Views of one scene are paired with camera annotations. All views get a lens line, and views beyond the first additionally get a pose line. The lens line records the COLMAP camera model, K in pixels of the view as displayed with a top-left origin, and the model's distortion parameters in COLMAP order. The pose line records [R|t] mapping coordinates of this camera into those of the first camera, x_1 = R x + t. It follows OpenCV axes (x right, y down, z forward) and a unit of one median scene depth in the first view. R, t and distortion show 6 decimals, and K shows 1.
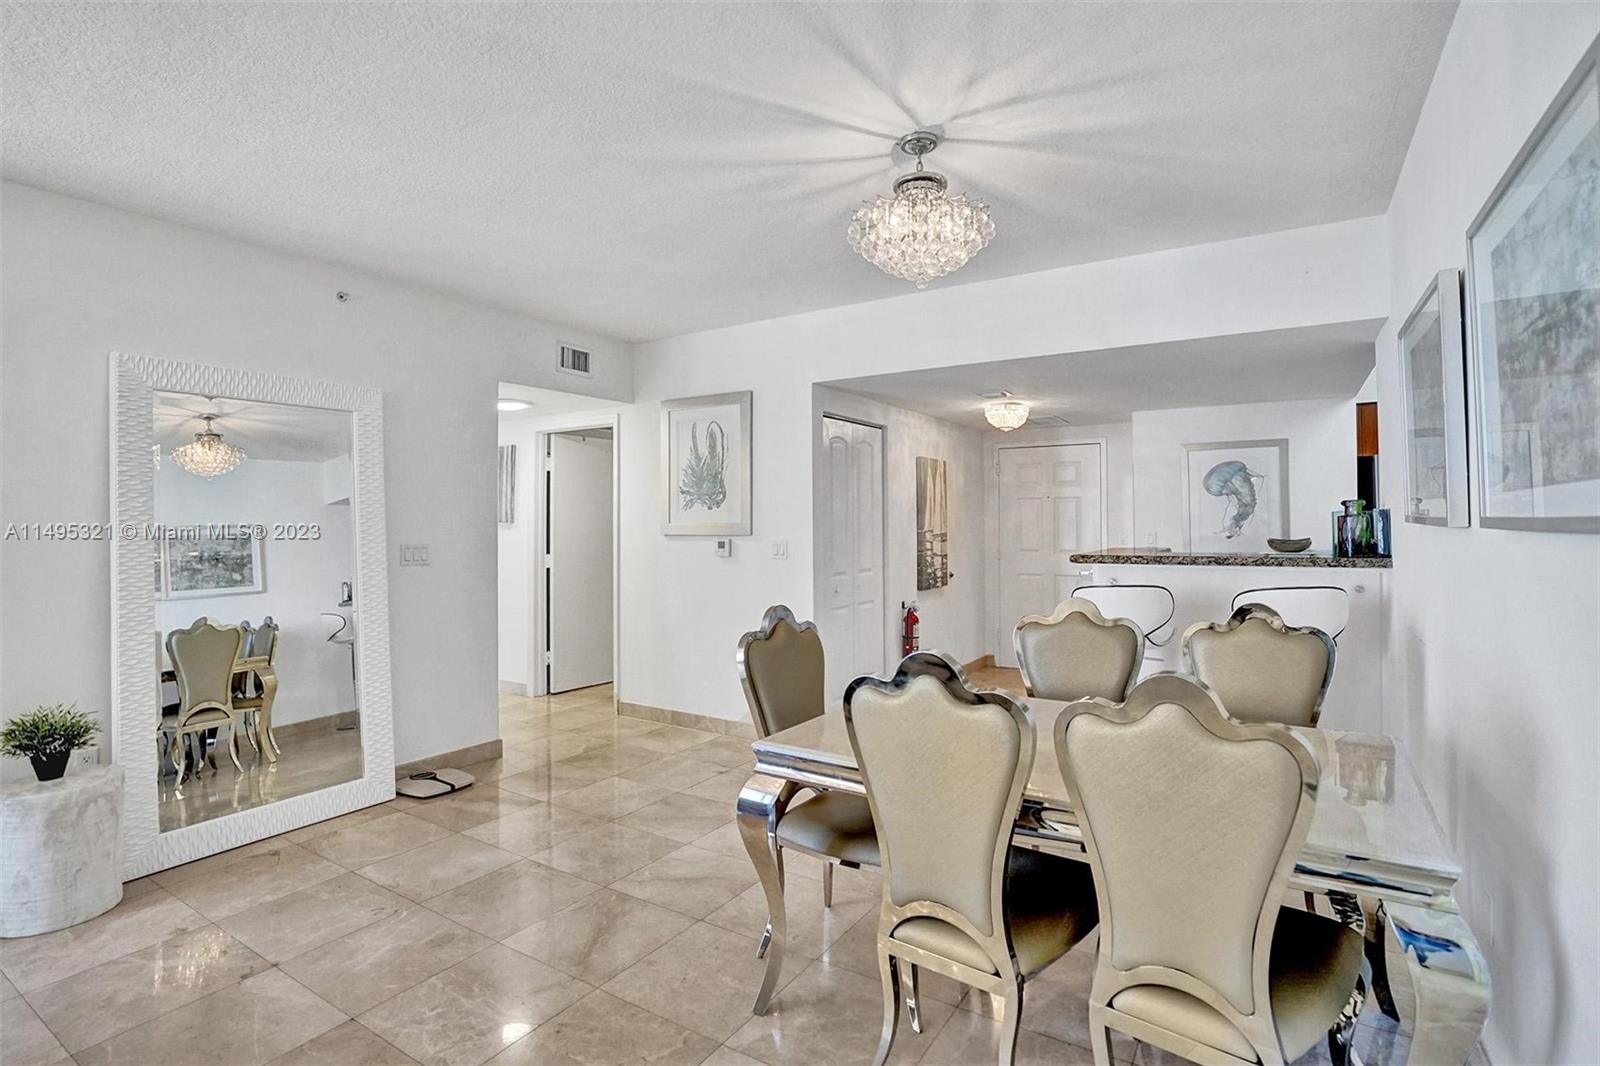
lens RADIAL K [[755.4, 0, 804.6], [0, 755.4, 521.7], [0, 0, 1]] dist [-0.061033, 0.021363]
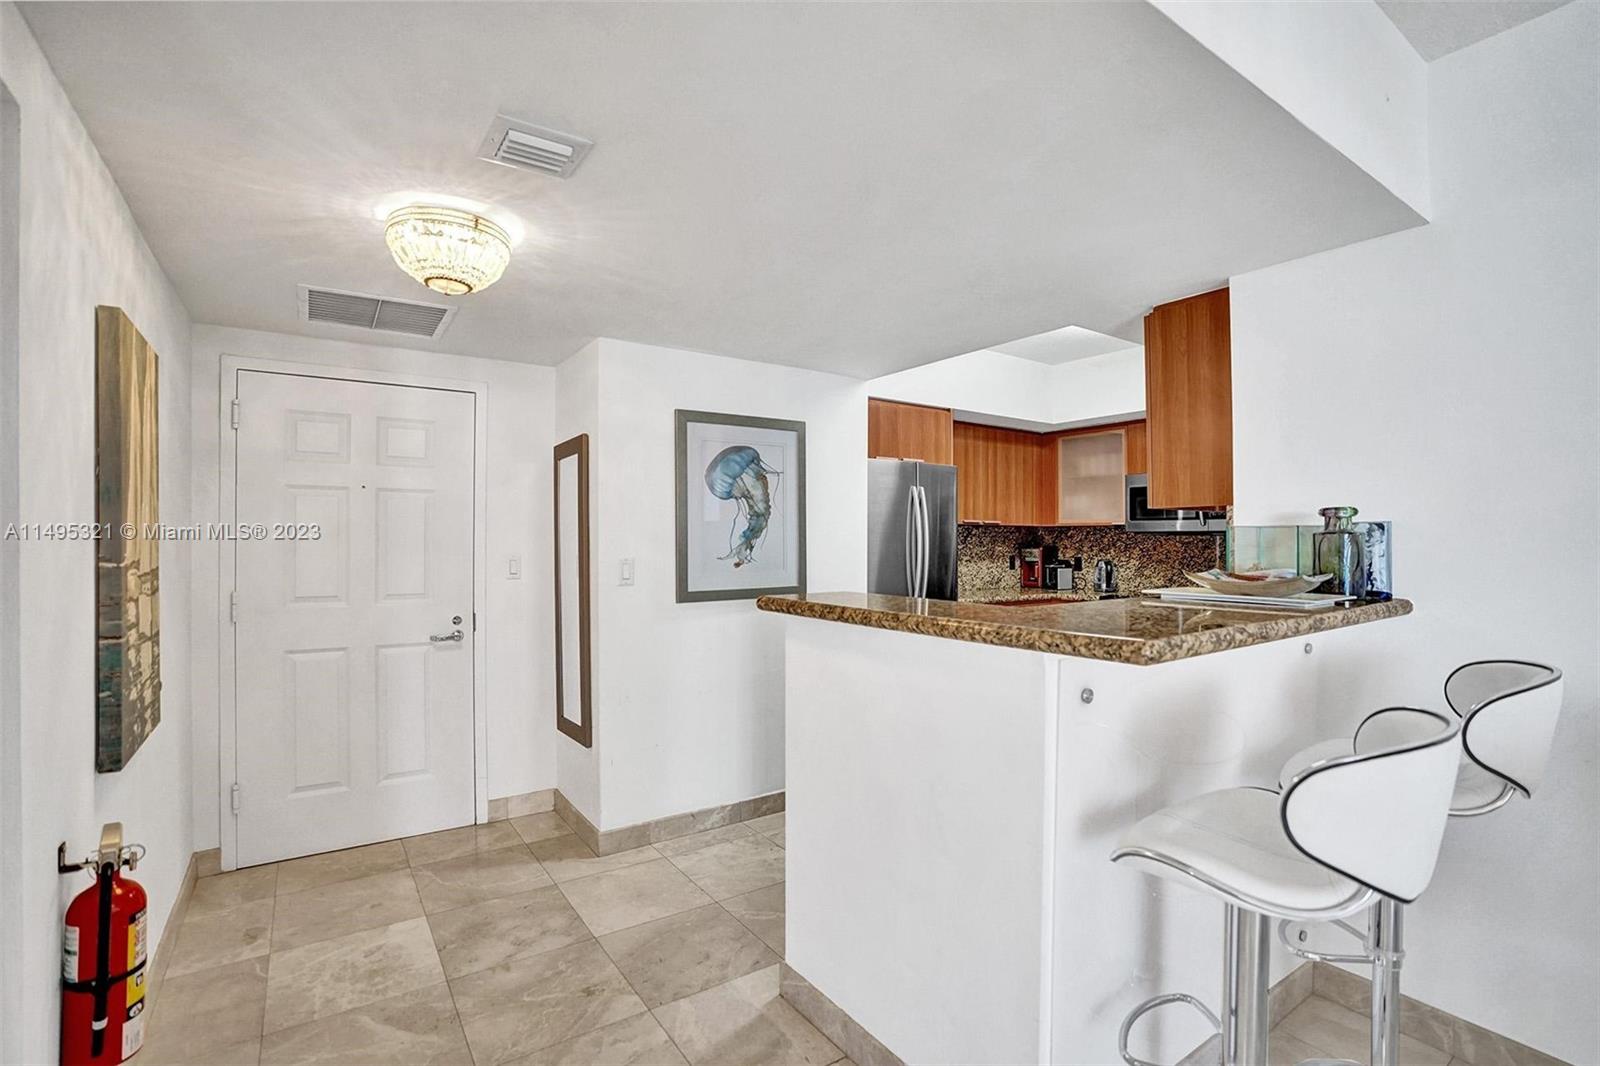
lens RADIAL K [[755.4, 0, 807.2], [0, 755.4, 537.7], [0, 0, 1]] dist [-0.061033, 0.021363]
pose [[0.407561, 0.012683, 0.913090, 0.009039], [-0.008149, 0.999914, -0.010251, 0.003467], [-0.913142, -0.003263, 0.407629, 0.686897]]
